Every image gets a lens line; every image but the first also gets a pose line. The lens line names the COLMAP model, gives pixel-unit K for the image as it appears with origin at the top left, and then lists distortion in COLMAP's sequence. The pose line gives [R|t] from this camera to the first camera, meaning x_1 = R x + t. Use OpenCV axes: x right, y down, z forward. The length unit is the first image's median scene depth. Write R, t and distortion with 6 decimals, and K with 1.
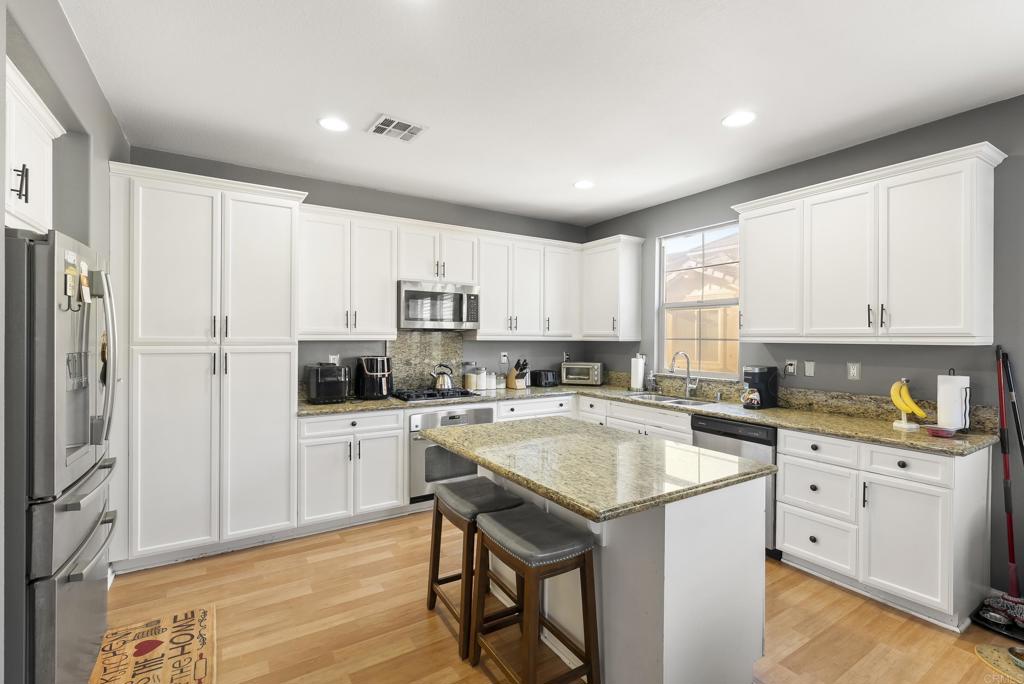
lens RADIAL K [[466.2, 0, 514.0], [0, 466.2, 340.7], [0, 0, 1]] dist [-0.004927, 0.001006]
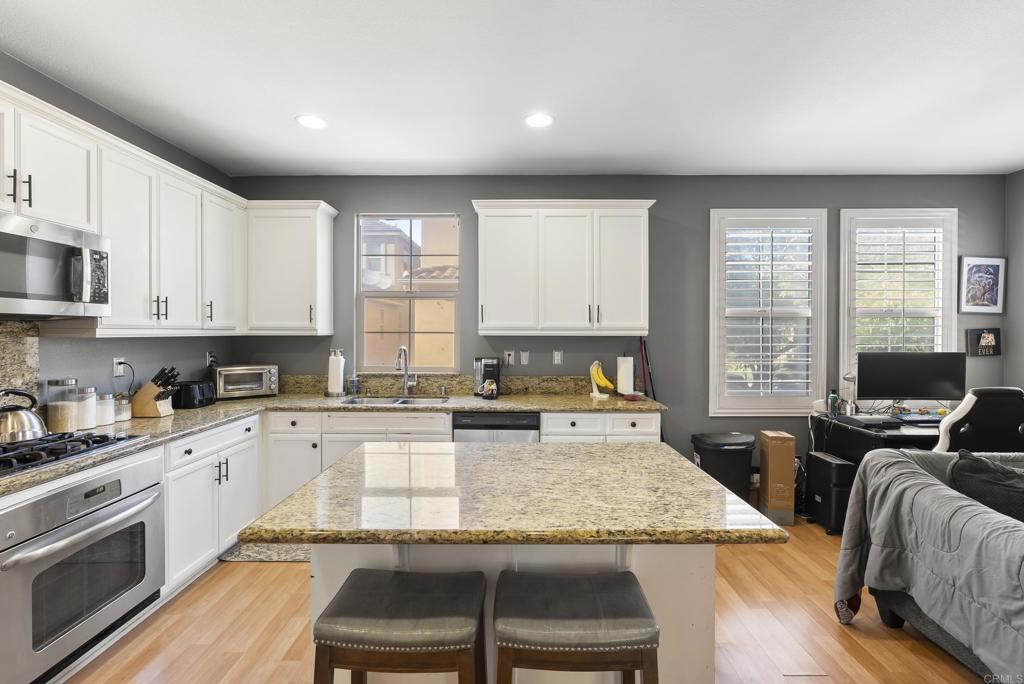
lens RADIAL K [[466.2, 0, 511.1], [0, 466.2, 338.2], [0, 0, 1]] dist [-0.004927, 0.001006]
pose [[0.540457, -0.017471, 0.841190, -0.281674], [0.006592, 0.999842, 0.016531, -0.006008], [-0.841346, -0.003389, 0.540487, 0.322441]]
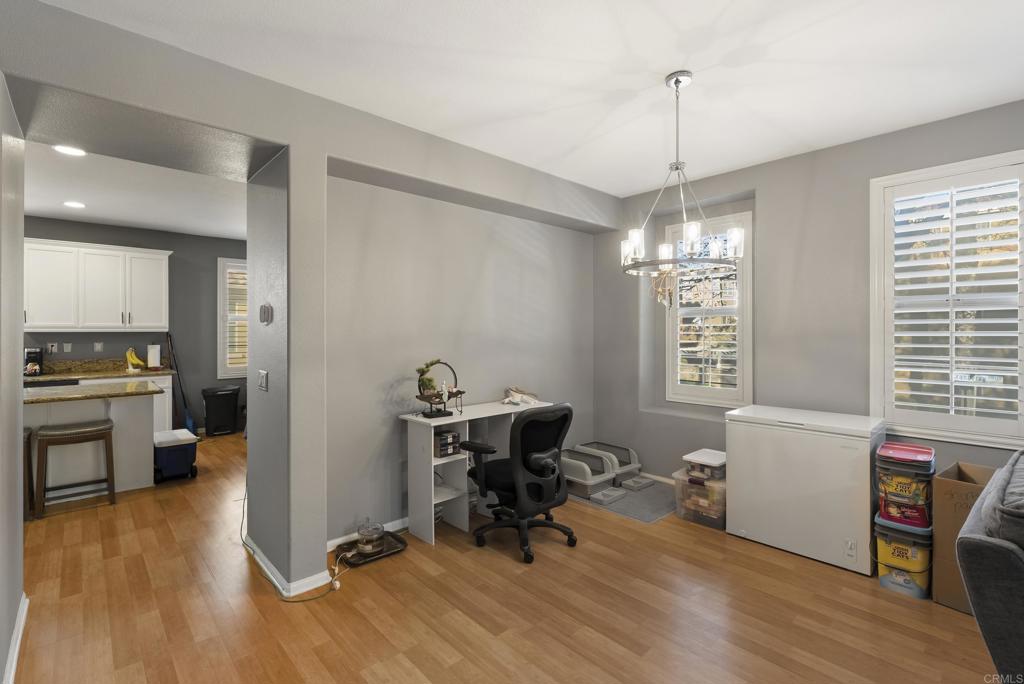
lens RADIAL K [[466.2, 0, 516.0], [0, 466.2, 331.7], [0, 0, 1]] dist [-0.004927, 0.001006]
pose [[-0.190489, -0.009599, 0.981642, -1.027222], [0.005336, 0.999927, 0.010813, -0.004448], [-0.981675, 0.007297, -0.190424, -0.200023]]
